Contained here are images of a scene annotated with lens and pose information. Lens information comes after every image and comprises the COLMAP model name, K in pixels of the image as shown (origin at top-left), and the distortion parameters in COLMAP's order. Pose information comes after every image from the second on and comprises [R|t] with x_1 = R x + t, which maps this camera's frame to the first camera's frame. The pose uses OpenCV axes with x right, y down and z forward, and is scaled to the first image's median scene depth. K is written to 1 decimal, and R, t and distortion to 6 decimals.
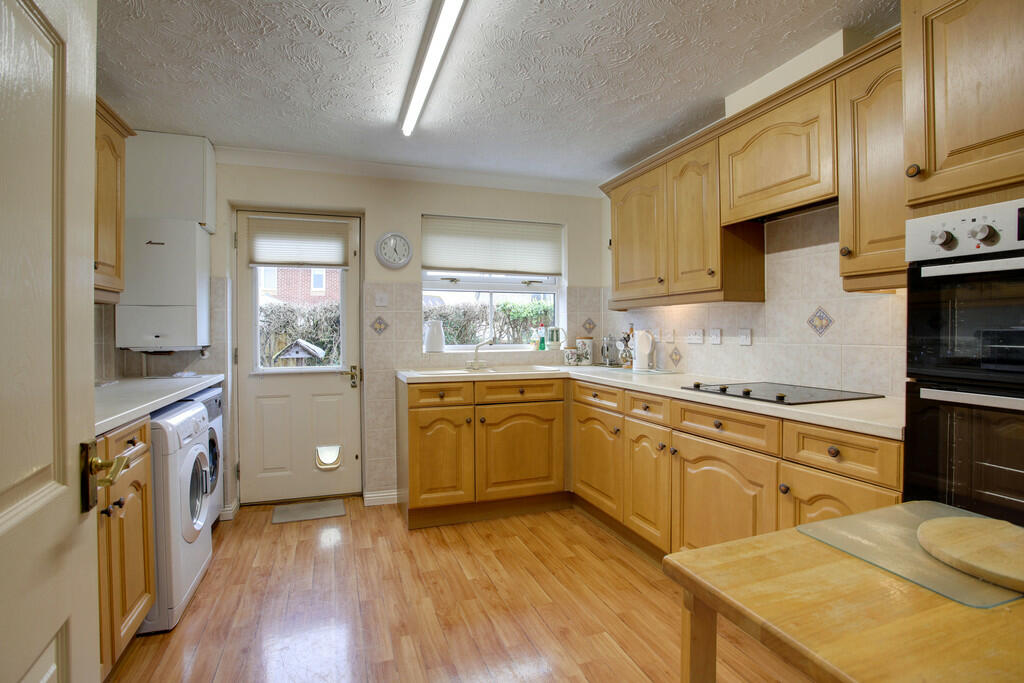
lens RADIAL K [[507.7, 0, 508.4], [0, 507.7, 334.5], [0, 0, 1]] dist [-0.077463, 0.031207]
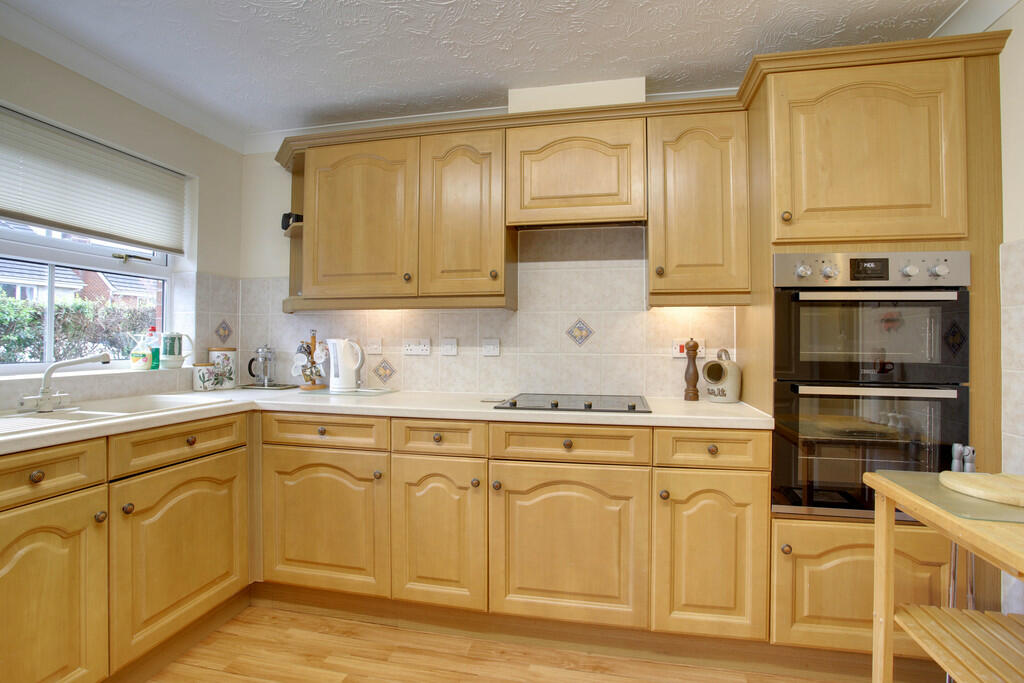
lens RADIAL K [[507.7, 0, 508.4], [0, 507.7, 334.5], [0, 0, 1]] dist [-0.077463, 0.031207]
pose [[0.521485, 0.017641, 0.853078, -0.308903], [-0.000339, 0.999790, -0.020469, 0.000677], [-0.853260, 0.010385, 0.521382, 0.449903]]
